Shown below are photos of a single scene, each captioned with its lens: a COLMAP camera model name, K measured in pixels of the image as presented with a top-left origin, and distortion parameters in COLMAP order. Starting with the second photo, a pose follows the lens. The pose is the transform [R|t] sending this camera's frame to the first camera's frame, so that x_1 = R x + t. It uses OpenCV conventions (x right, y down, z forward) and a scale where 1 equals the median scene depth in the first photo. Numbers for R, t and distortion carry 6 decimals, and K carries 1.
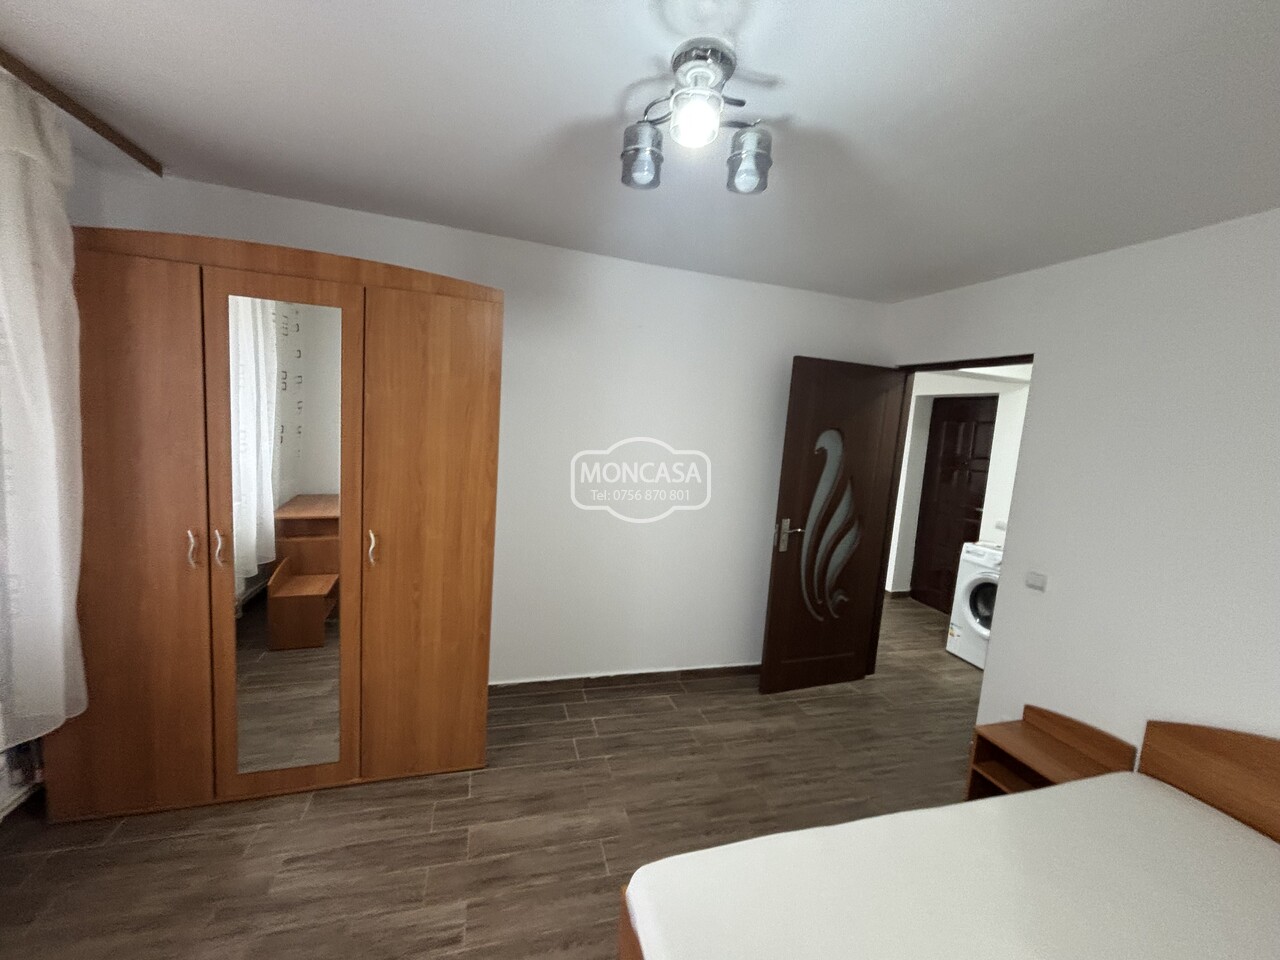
lens RADIAL K [[514.4, 0, 642.3], [0, 514.4, 478.2], [0, 0, 1]] dist [-0.002821, -0.000035]
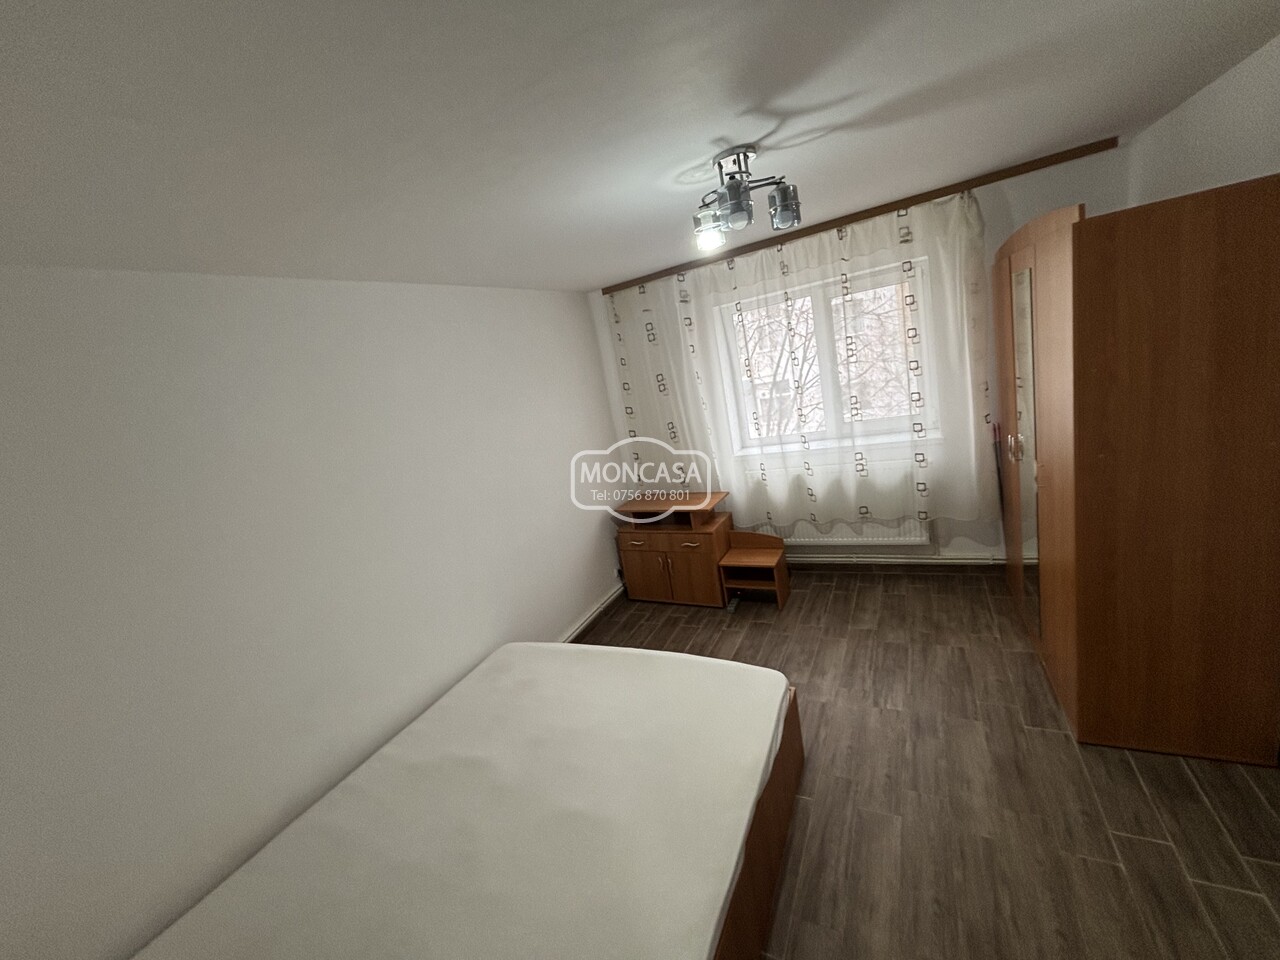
lens RADIAL K [[514.4, 0, 638.6], [0, 514.4, 474.9], [0, 0, 1]] dist [-0.002821, -0.000035]
pose [[-0.677154, 0.206370, -0.706310, 0.999208], [0.045068, 0.969697, 0.240119, -0.202774], [0.734460, 0.130766, -0.665935, 1.253239]]
